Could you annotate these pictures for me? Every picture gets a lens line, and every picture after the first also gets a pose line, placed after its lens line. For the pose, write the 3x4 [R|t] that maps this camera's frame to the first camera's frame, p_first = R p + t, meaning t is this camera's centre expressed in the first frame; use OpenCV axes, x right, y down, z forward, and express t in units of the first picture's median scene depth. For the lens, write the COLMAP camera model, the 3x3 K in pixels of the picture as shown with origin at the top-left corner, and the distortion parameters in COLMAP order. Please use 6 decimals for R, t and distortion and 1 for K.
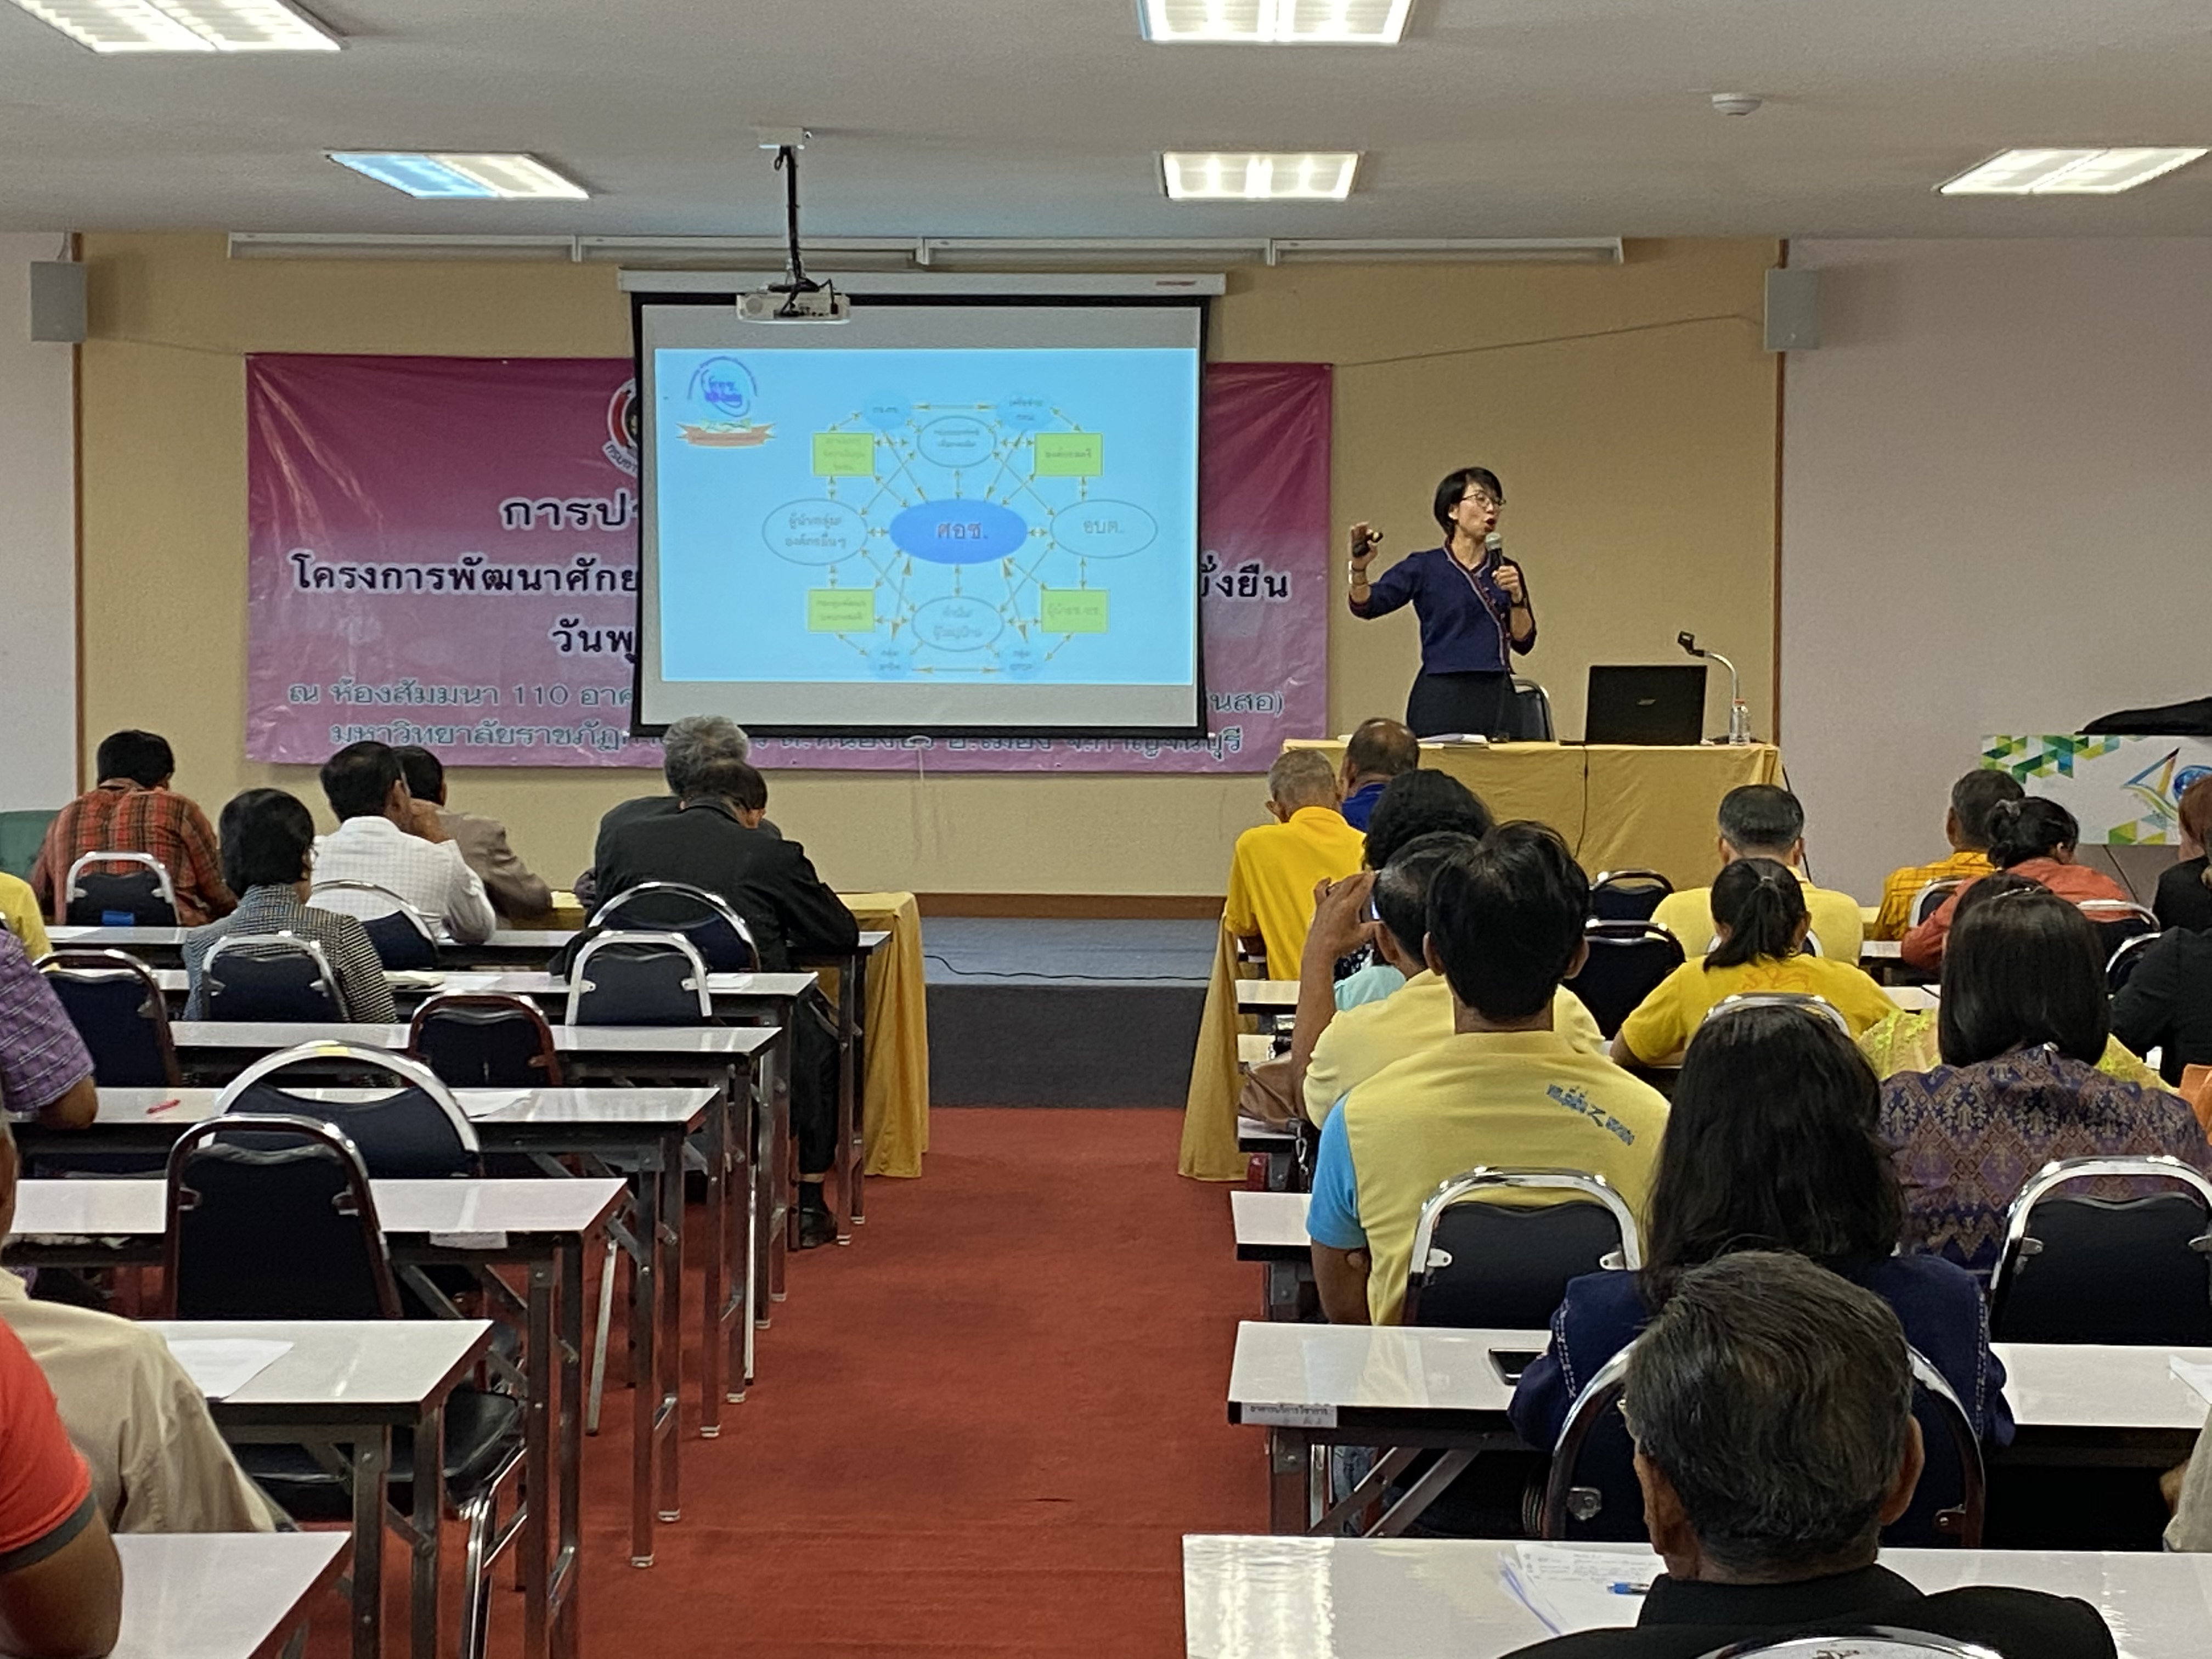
lens RADIAL K [[4021.9, 0, 1106.0], [0, 4021.9, 829.5], [0, 0, 1]] dist [0.112916, 0.089049]
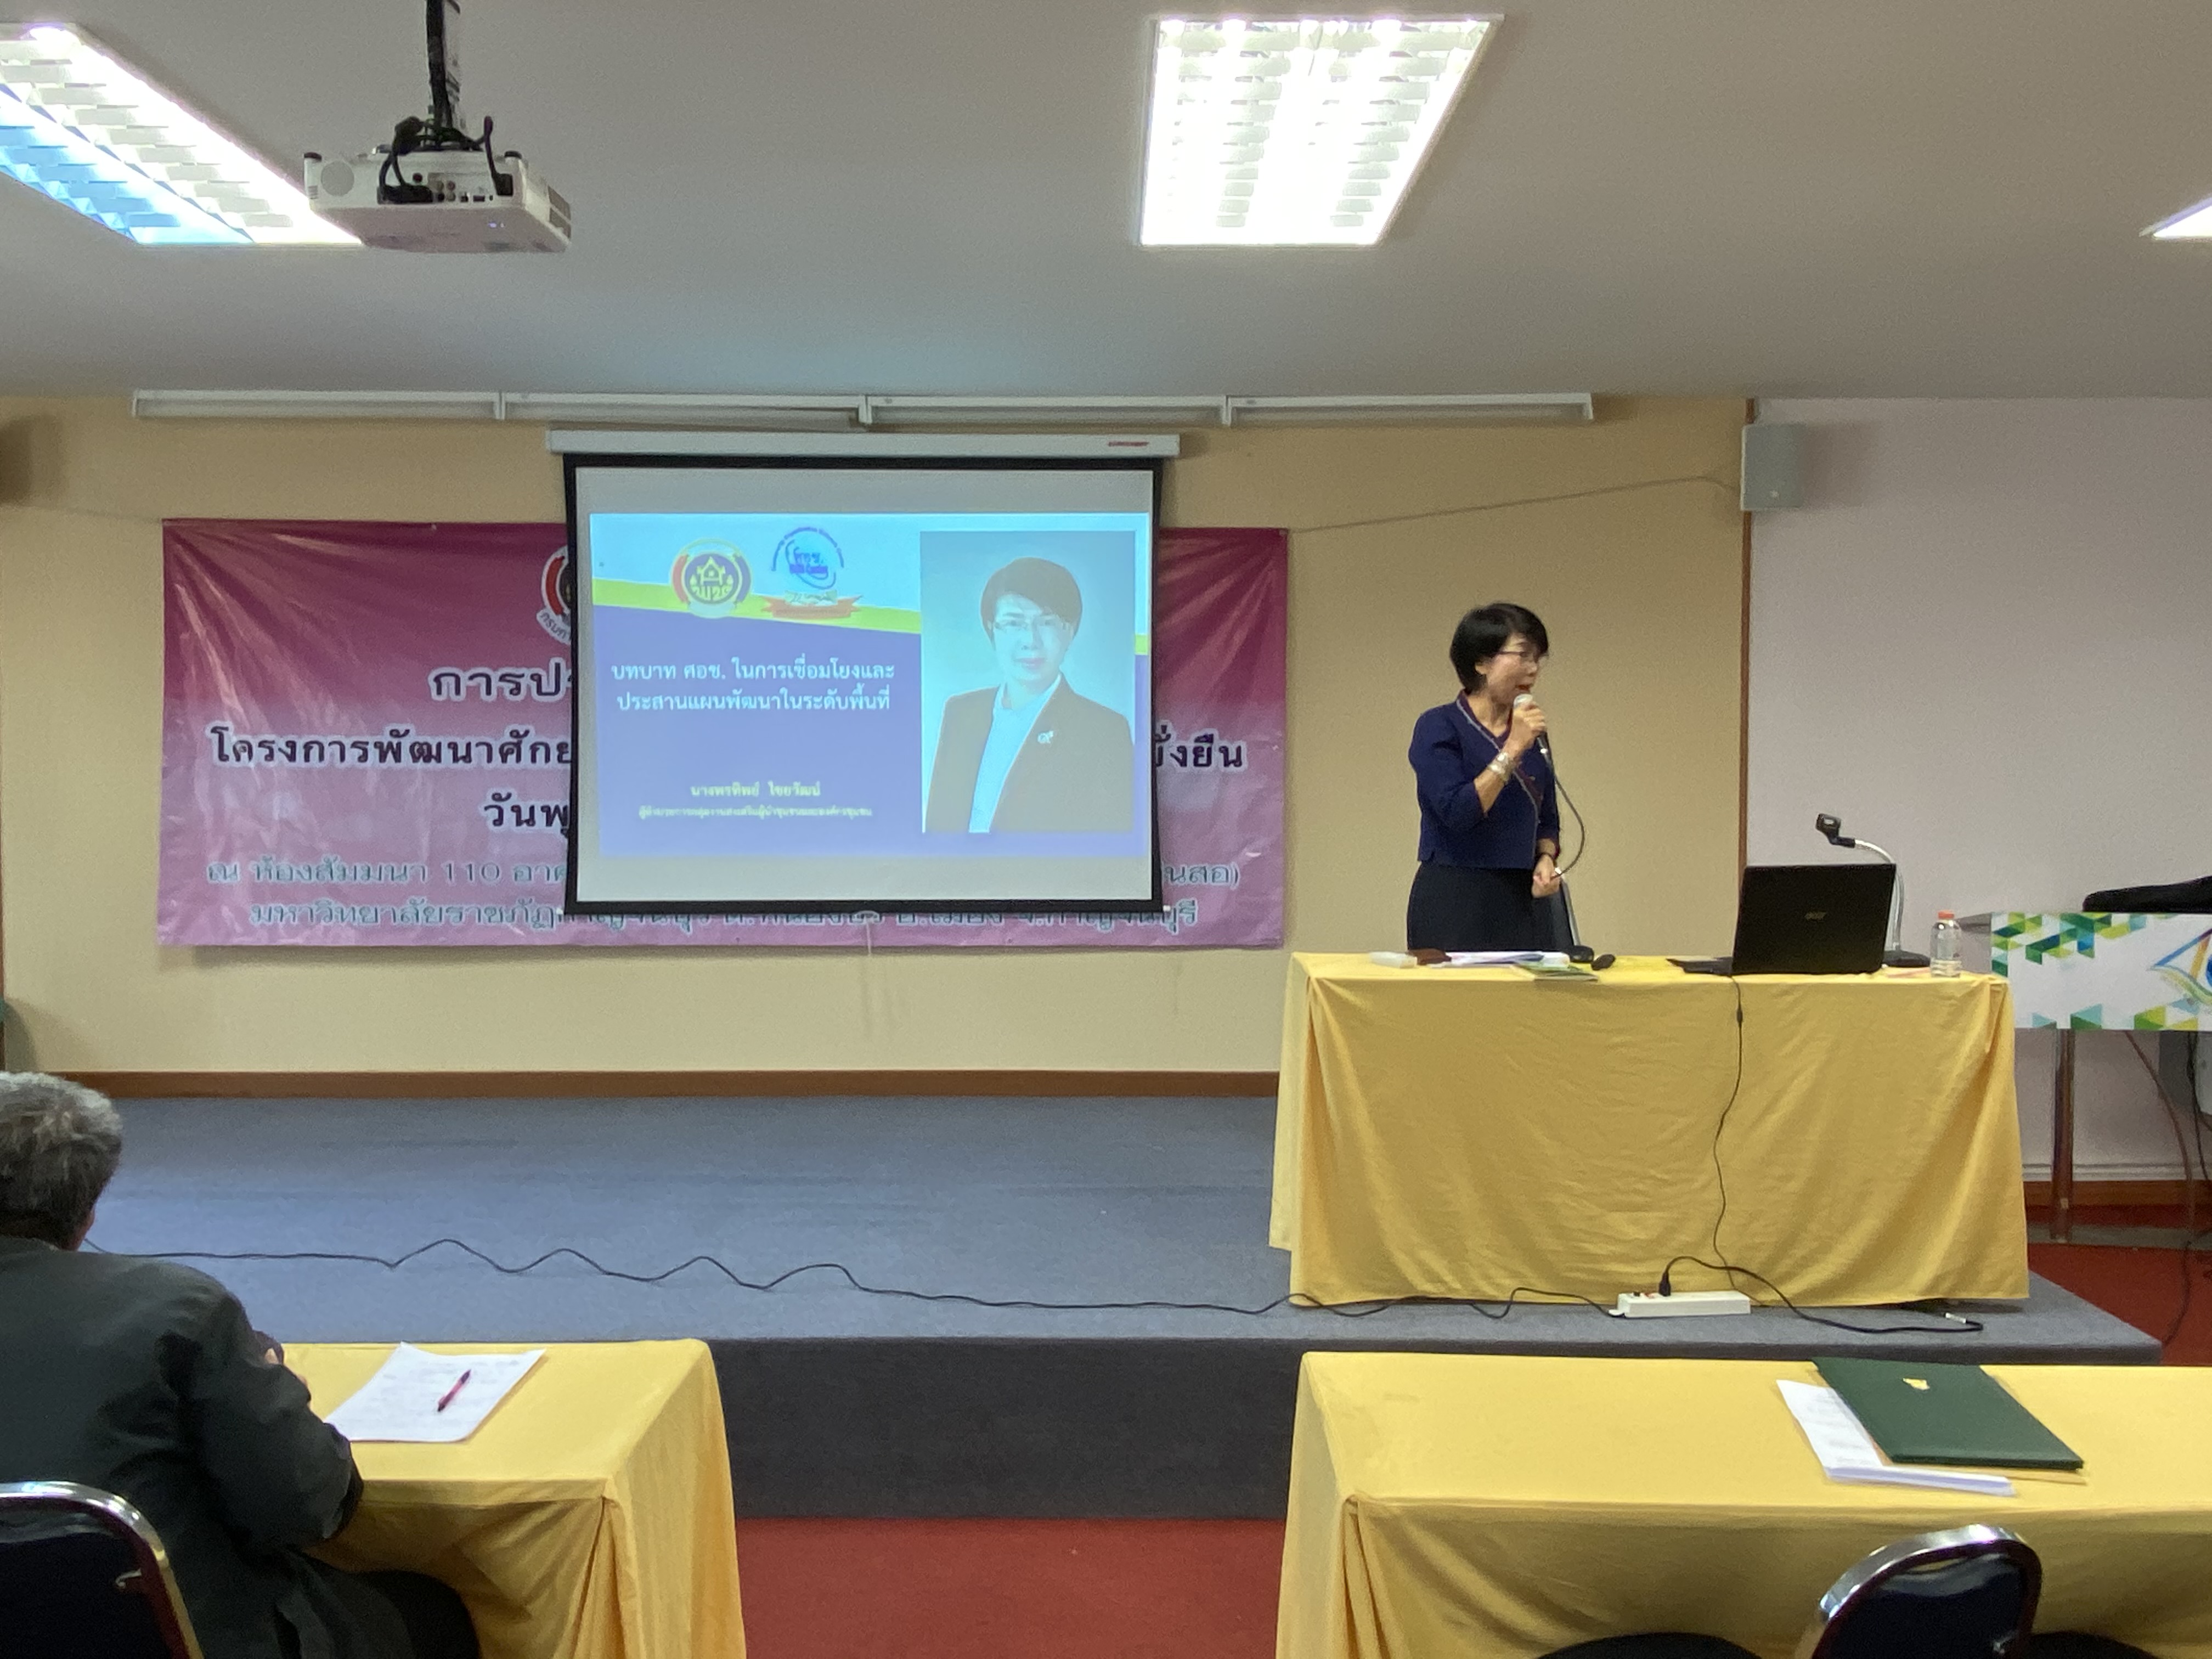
lens RADIAL K [[1641.2, 0, 1112.2], [0, 1641.2, 836.9], [0, 0, 1]] dist [0.026577, -0.005035]
pose [[0.999670, -0.004756, 0.025231, 0.003725], [0.005146, 0.999867, -0.015449, -0.042572], [-0.025154, 0.015573, 0.999562, 0.735533]]
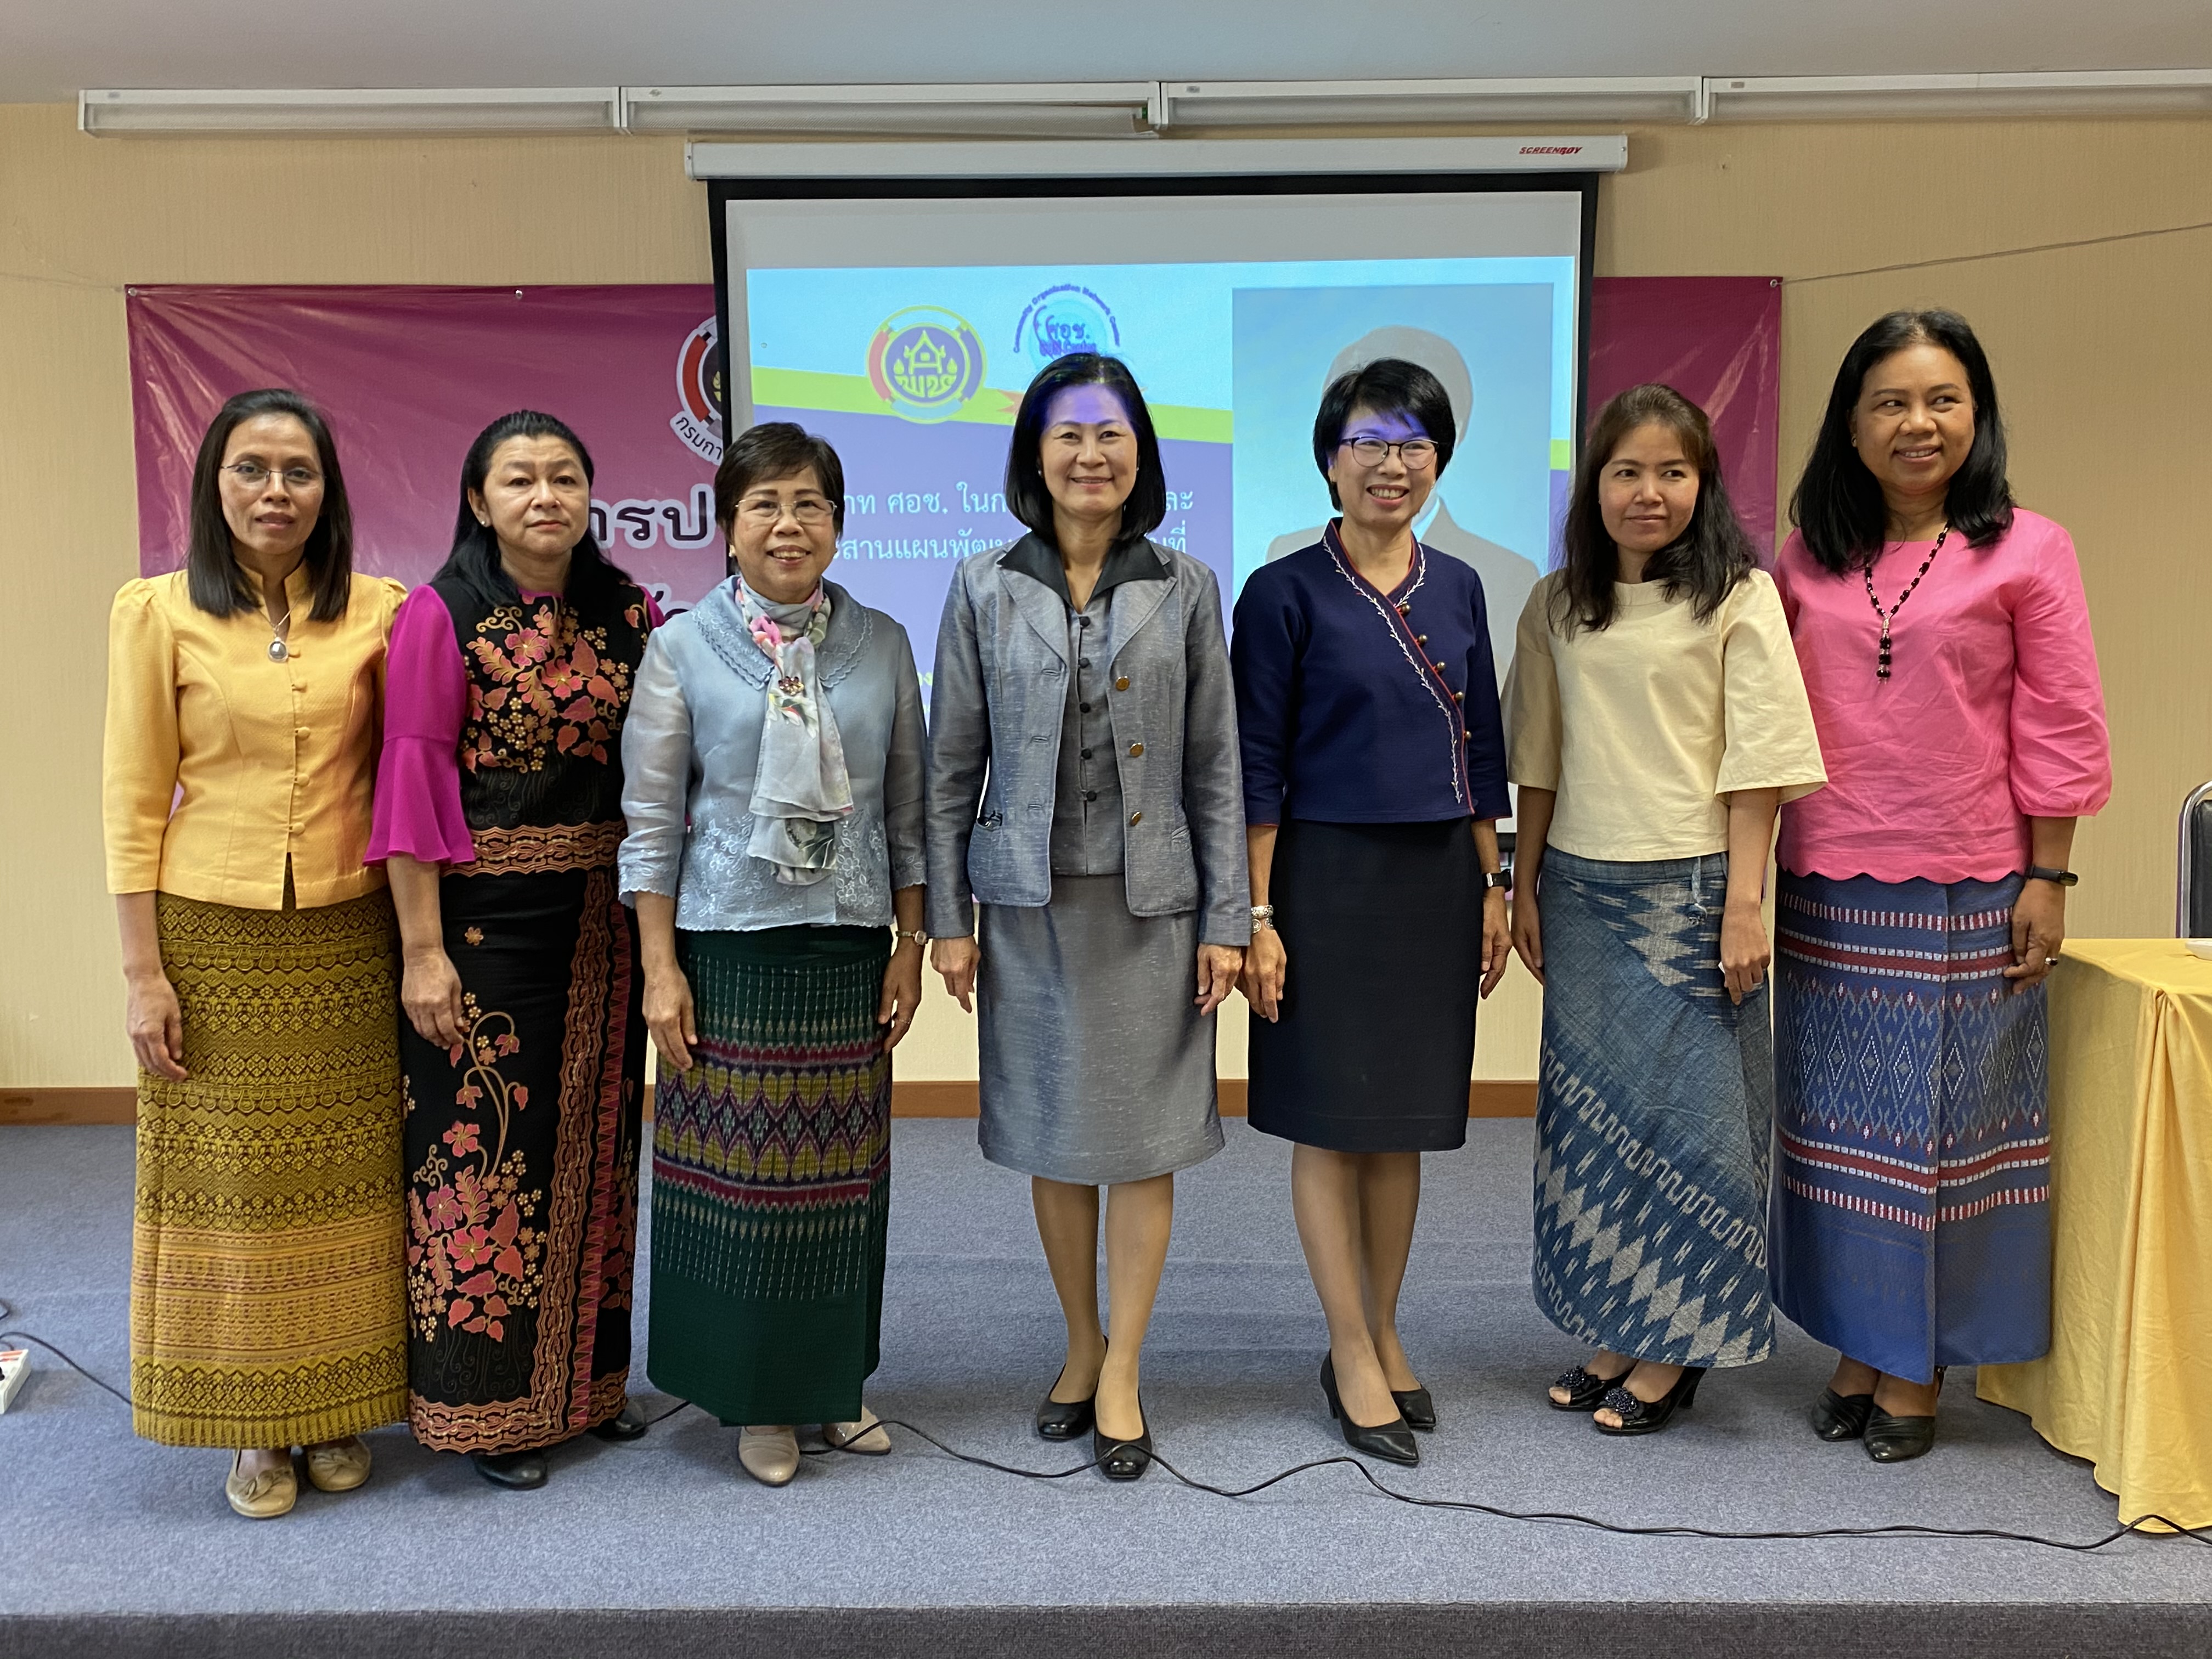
lens RADIAL K [[2011.6, 0, 1114.7], [0, 2011.6, 808.6], [0, 0, 1]] dist [0.091476, -0.195241]
pose [[0.999840, -0.013827, 0.011305, -0.069573], [0.013478, 0.999447, 0.030394, -0.049788], [-0.011719, -0.030237, 0.999474, 0.814918]]
